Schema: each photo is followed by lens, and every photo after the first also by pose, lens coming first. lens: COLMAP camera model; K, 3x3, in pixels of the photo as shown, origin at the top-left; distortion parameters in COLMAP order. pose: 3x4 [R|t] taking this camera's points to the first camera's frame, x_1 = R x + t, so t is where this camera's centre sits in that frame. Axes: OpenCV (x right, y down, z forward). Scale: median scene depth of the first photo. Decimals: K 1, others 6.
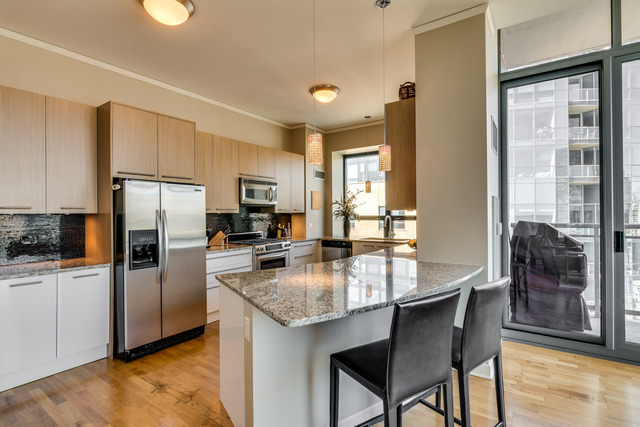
lens RADIAL K [[310.3, 0, 322.5], [0, 310.3, 214.3], [0, 0, 1]] dist [0.002708, 0.000319]
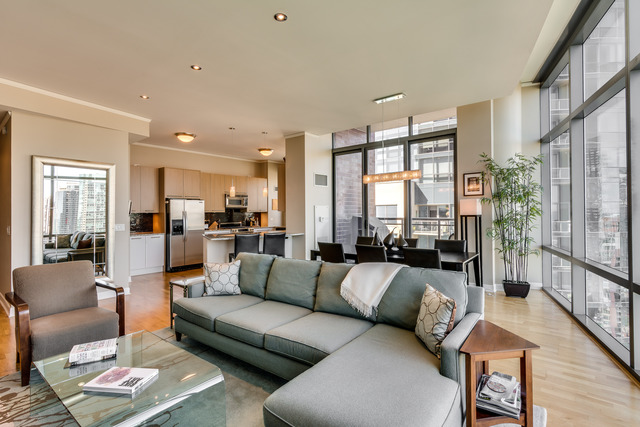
lens RADIAL K [[310.3, 0, 322.3], [0, 310.3, 207.8], [0, 0, 1]] dist [0.002708, 0.000319]
pose [[0.996314, -0.002503, -0.085744, 0.544328], [0.001336, 0.999906, -0.013662, -0.005841], [0.085770, 0.013497, 0.996224, -0.946651]]
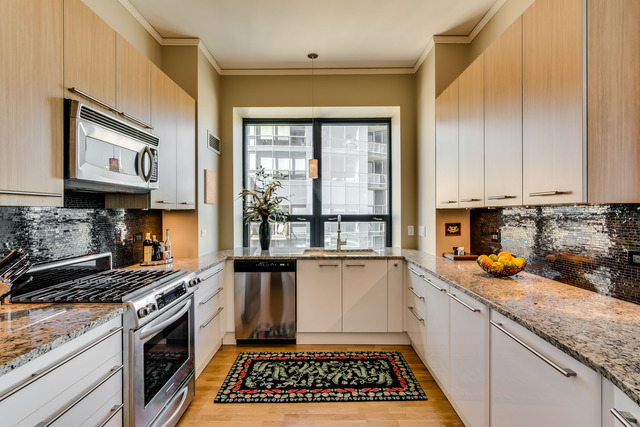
lens RADIAL K [[310.3, 0, 318.8], [0, 310.3, 211.5], [0, 0, 1]] dist [0.002708, 0.000319]
pose [[0.829443, 0.004477, 0.558574, -0.248082], [-0.000821, 0.999977, -0.006796, 0.002657], [-0.558591, 0.005178, 0.829427, 0.627566]]
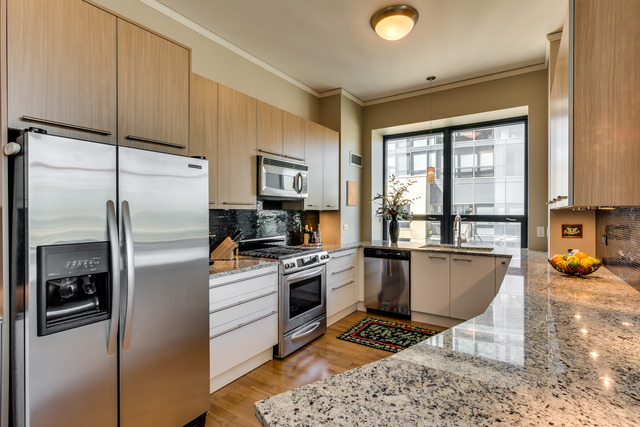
lens RADIAL K [[310.3, 0, 323.5], [0, 310.3, 211.6], [0, 0, 1]] dist [0.002708, 0.000319]
pose [[0.999795, 0.006900, 0.019051, -0.151272], [-0.006840, 0.999971, -0.003228, 0.001575], [-0.019073, 0.003097, 0.999813, 0.369569]]
